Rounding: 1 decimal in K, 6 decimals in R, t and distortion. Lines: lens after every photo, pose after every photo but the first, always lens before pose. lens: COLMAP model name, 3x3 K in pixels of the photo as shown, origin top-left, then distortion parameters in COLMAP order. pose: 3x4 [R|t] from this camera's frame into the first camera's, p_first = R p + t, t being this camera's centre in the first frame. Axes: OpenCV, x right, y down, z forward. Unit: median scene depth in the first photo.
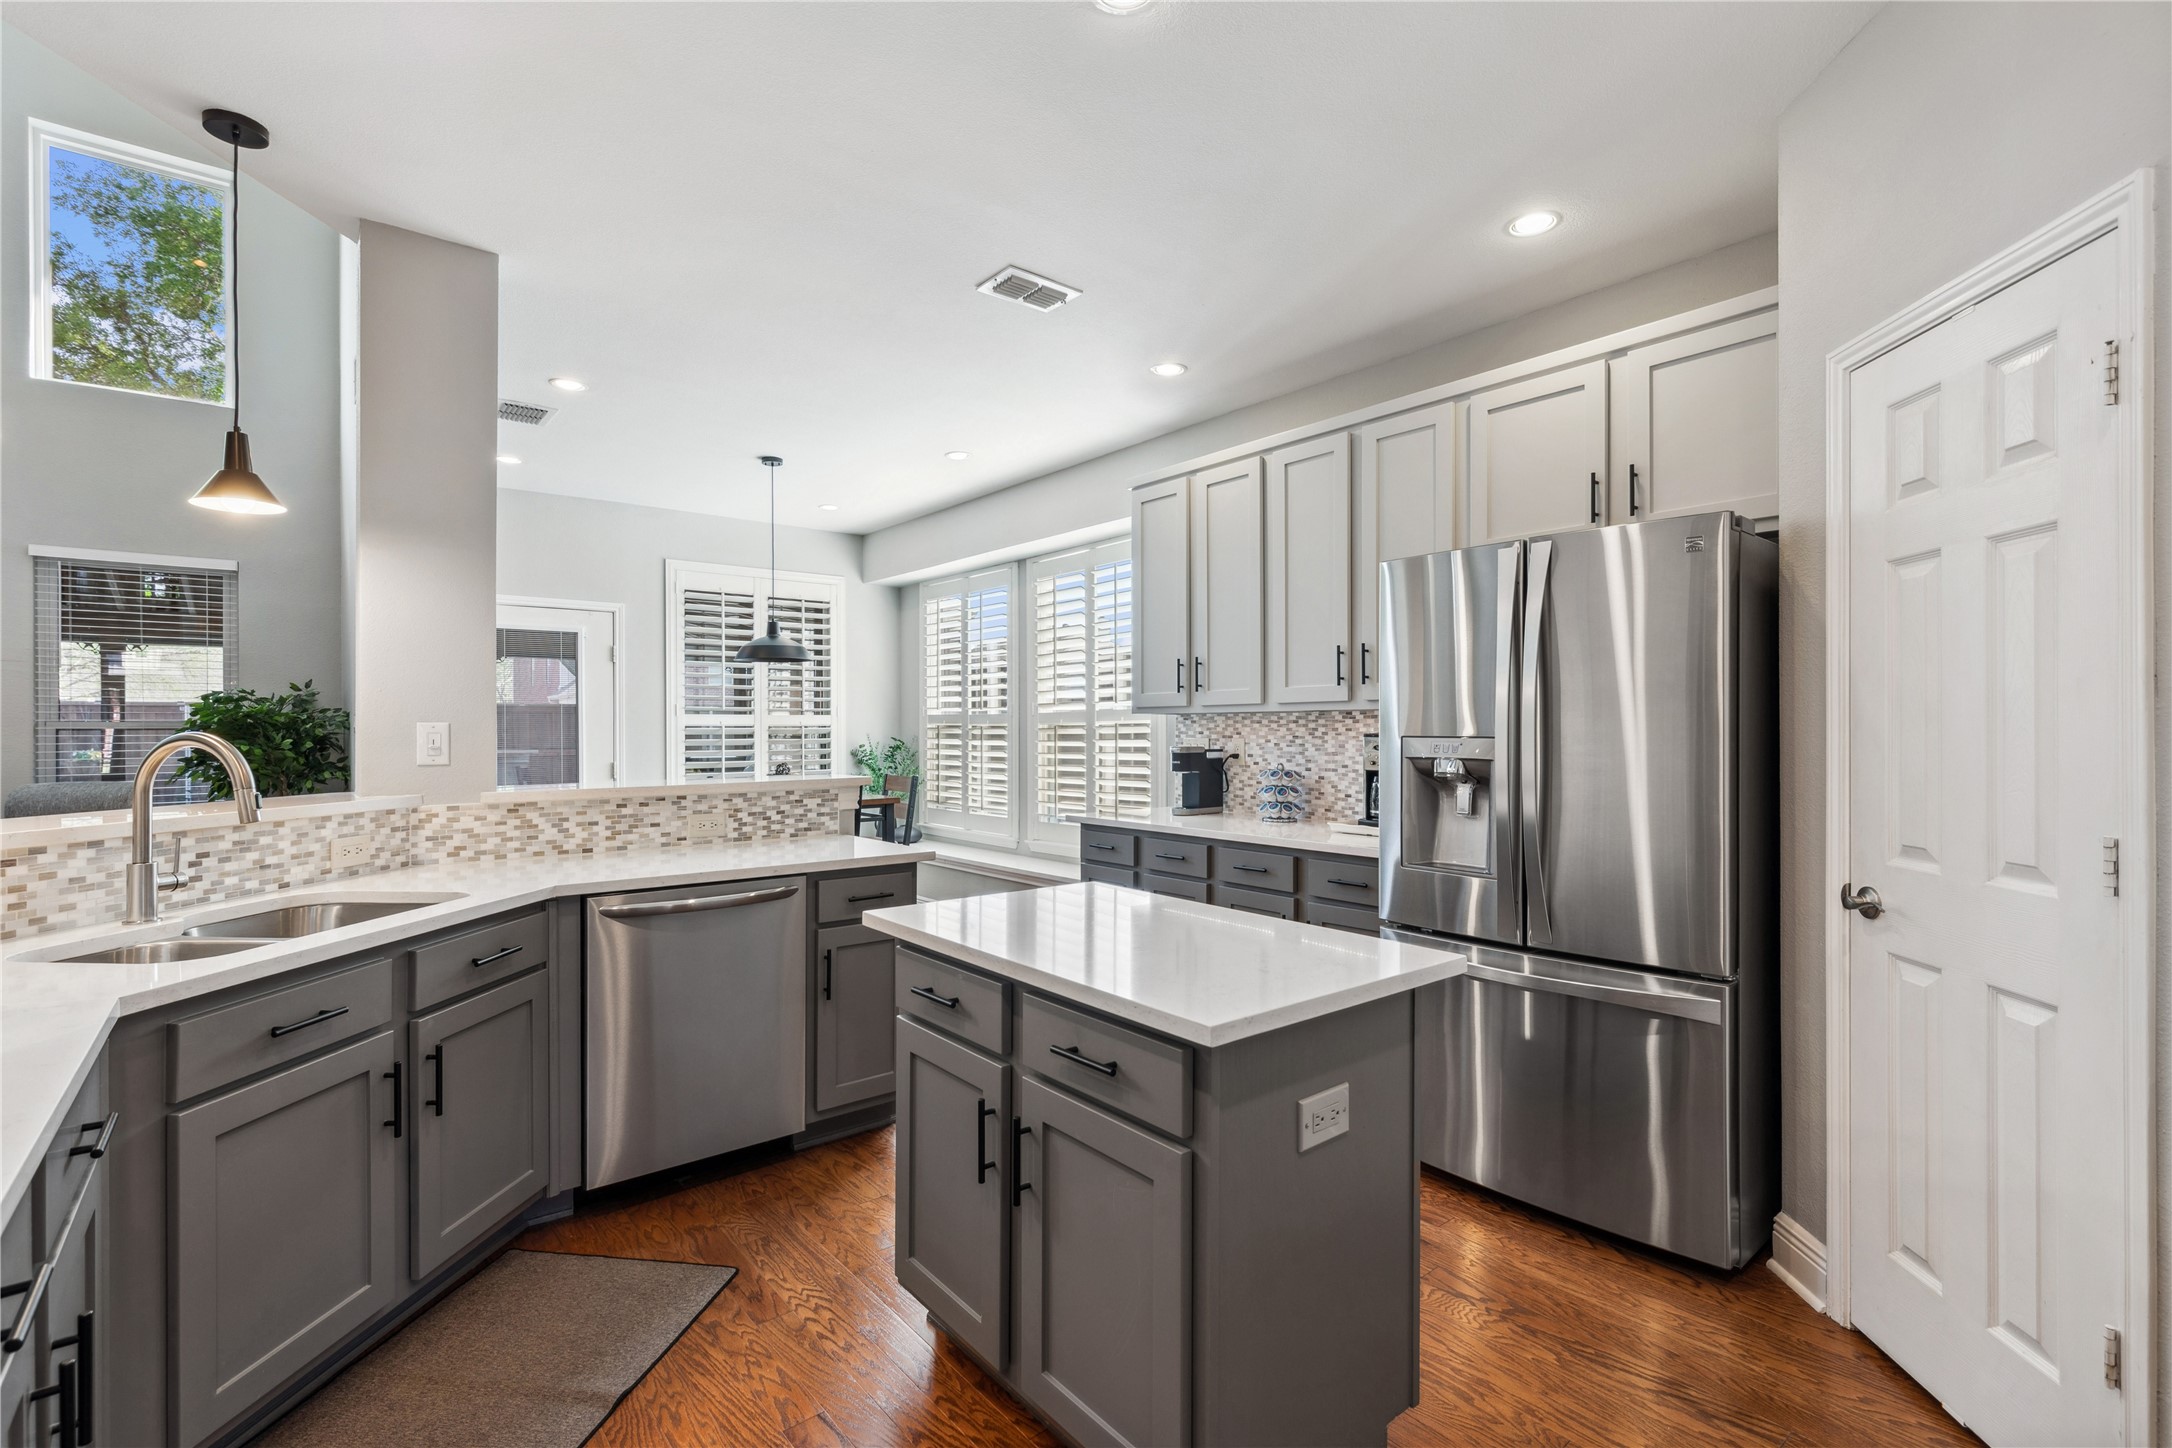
lens RADIAL K [[973.0, 0, 1076.9], [0, 973.0, 731.8], [0, 0, 1]] dist [0.015237, -0.007255]
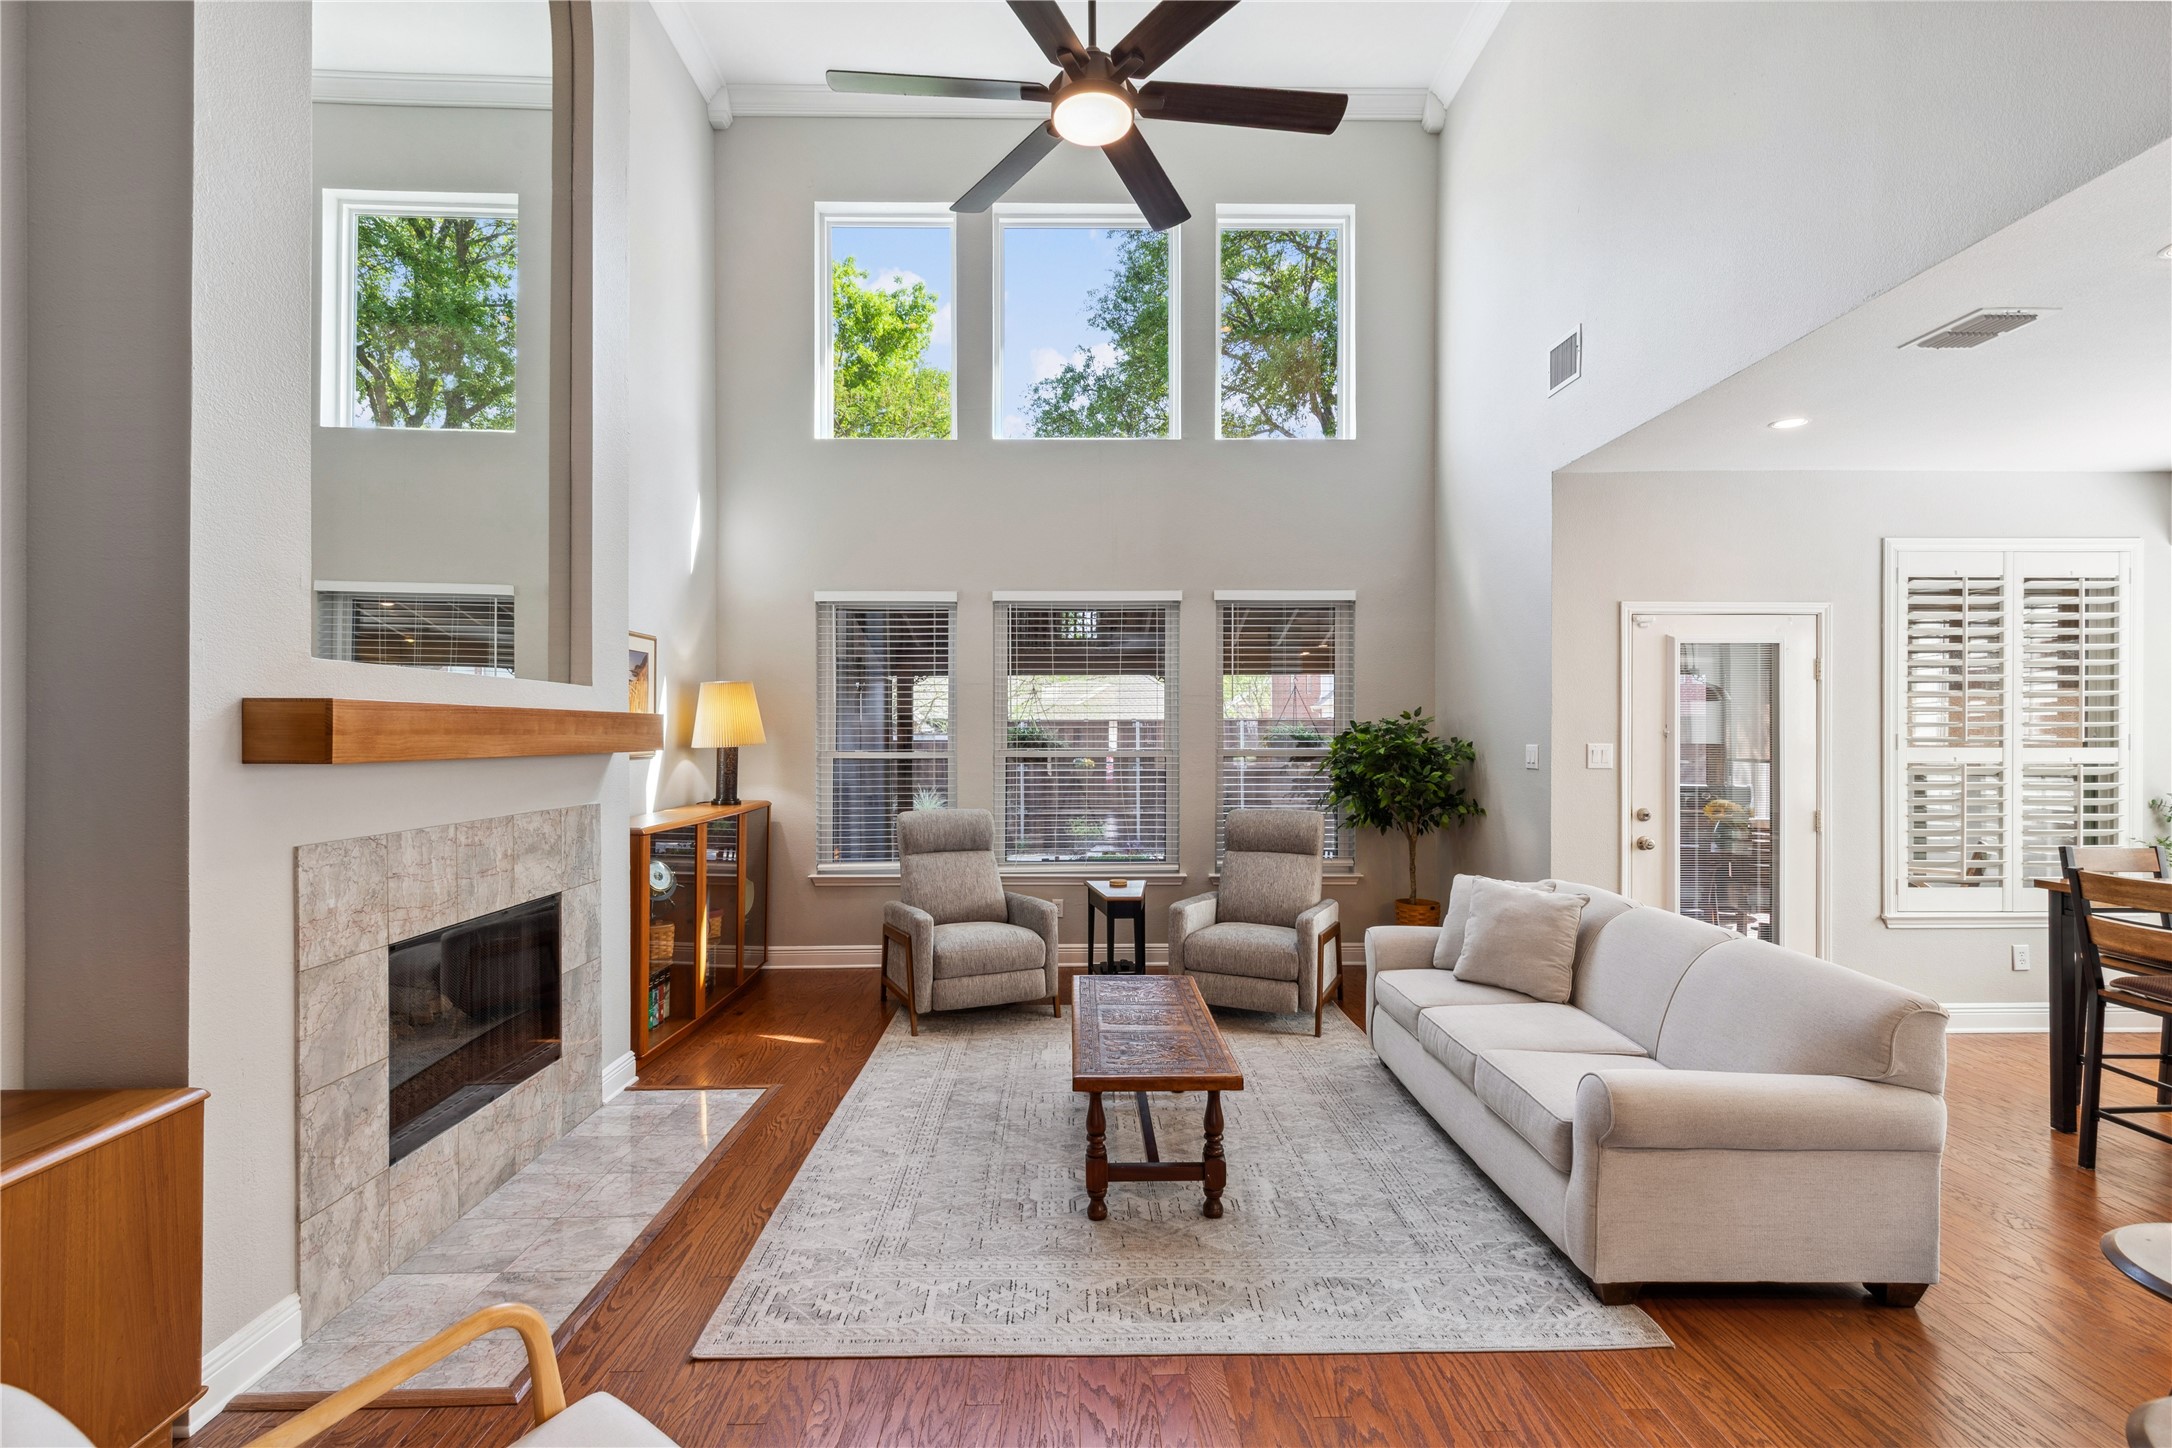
lens RADIAL K [[973.0, 0, 1076.9], [0, 973.0, 731.8], [0, 0, 1]] dist [0.015237, -0.007255]
pose [[0.788019, 0.003898, -0.615638, -0.457337], [-0.005495, 0.999985, -0.000702, -0.026770], [0.615626, 0.003936, 0.788029, 0.038892]]
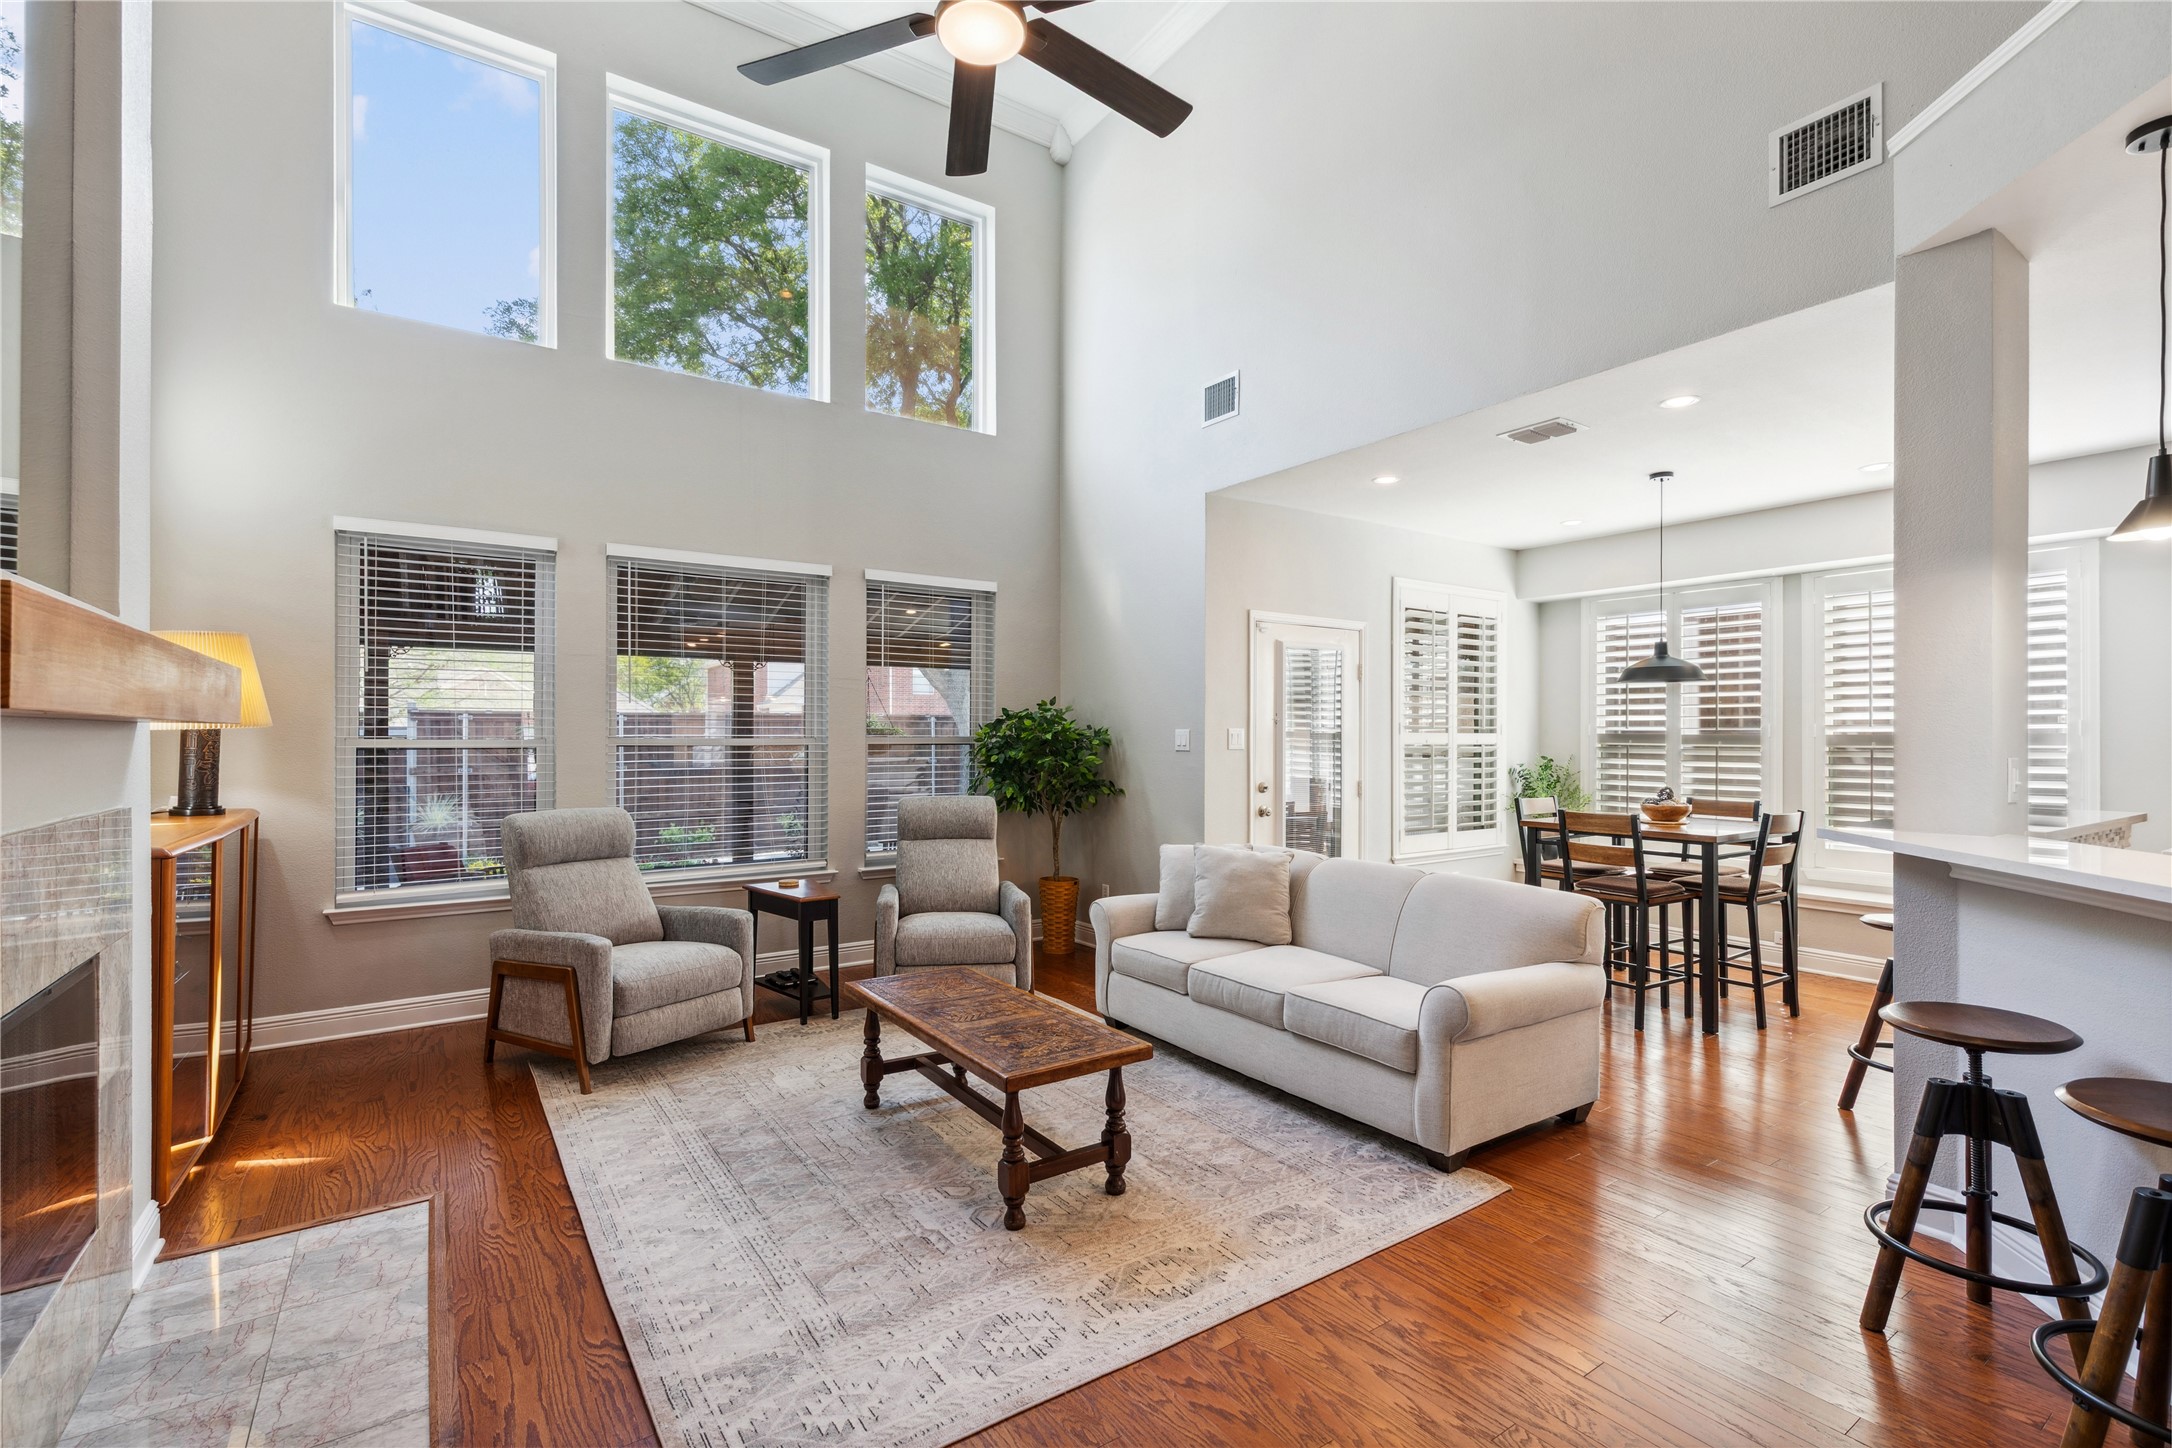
lens RADIAL K [[973.0, 0, 1076.9], [0, 973.0, 731.8], [0, 0, 1]] dist [0.015237, -0.007255]
pose [[0.996731, 0.007693, -0.080424, -0.675999], [-0.008236, 0.999945, -0.006420, -0.010447], [0.080370, 0.007062, 0.996740, -0.014239]]
